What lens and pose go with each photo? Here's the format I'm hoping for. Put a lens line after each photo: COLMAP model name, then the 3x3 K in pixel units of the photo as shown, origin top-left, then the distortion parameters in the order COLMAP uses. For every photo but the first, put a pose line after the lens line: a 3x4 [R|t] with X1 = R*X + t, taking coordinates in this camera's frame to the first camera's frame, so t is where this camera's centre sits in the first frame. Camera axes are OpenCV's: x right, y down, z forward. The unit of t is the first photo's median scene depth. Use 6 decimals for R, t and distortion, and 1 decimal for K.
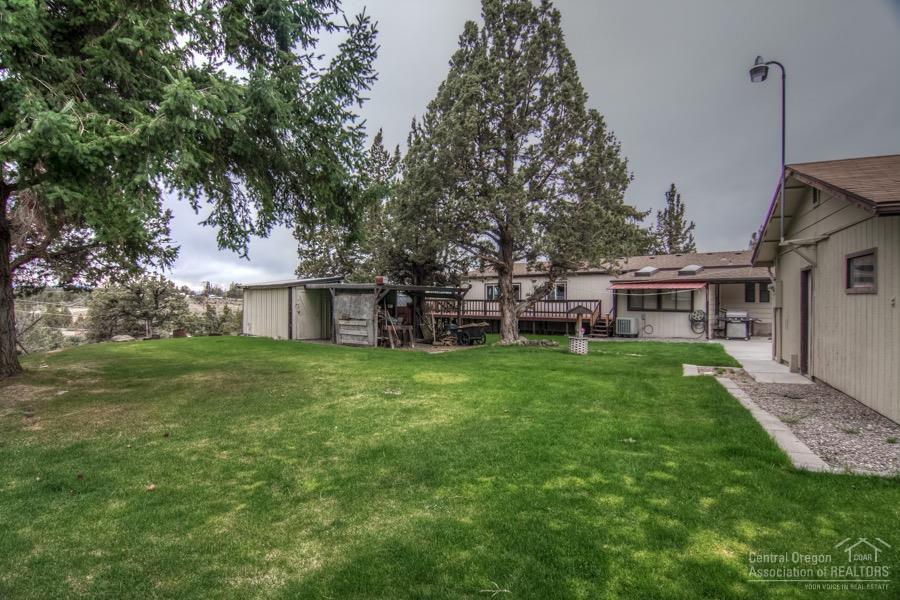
lens RADIAL K [[471.3, 0, 448.0], [0, 471.3, 302.1], [0, 0, 1]] dist [-0.021758, -0.006528]
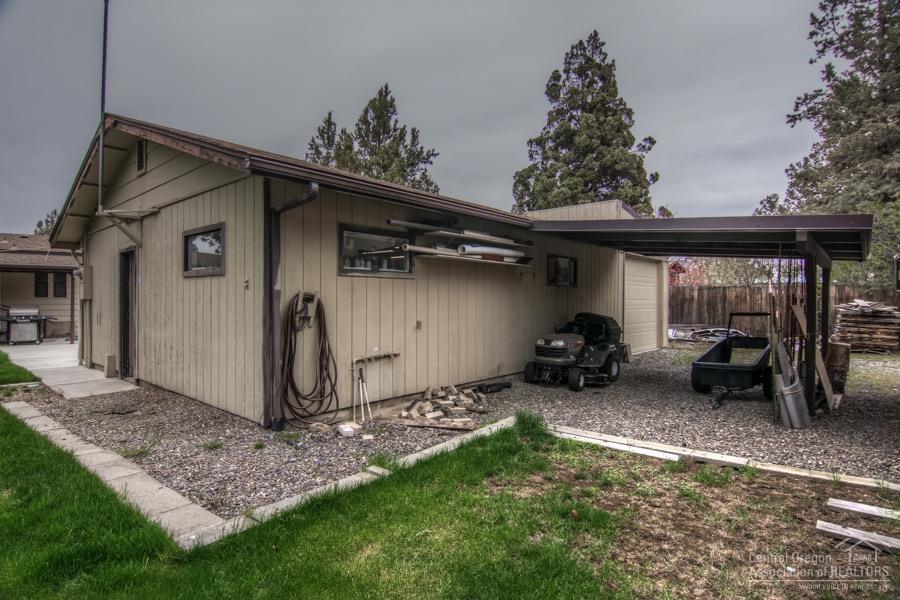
lens RADIAL K [[471.3, 0, 449.2], [0, 471.3, 300.3], [0, 0, 1]] dist [-0.021758, -0.006528]
pose [[0.259696, -0.006395, 0.965669, 0.128653], [0.007302, 0.999962, 0.004659, 0.019139], [-0.965663, 0.005842, 0.259733, 0.247324]]
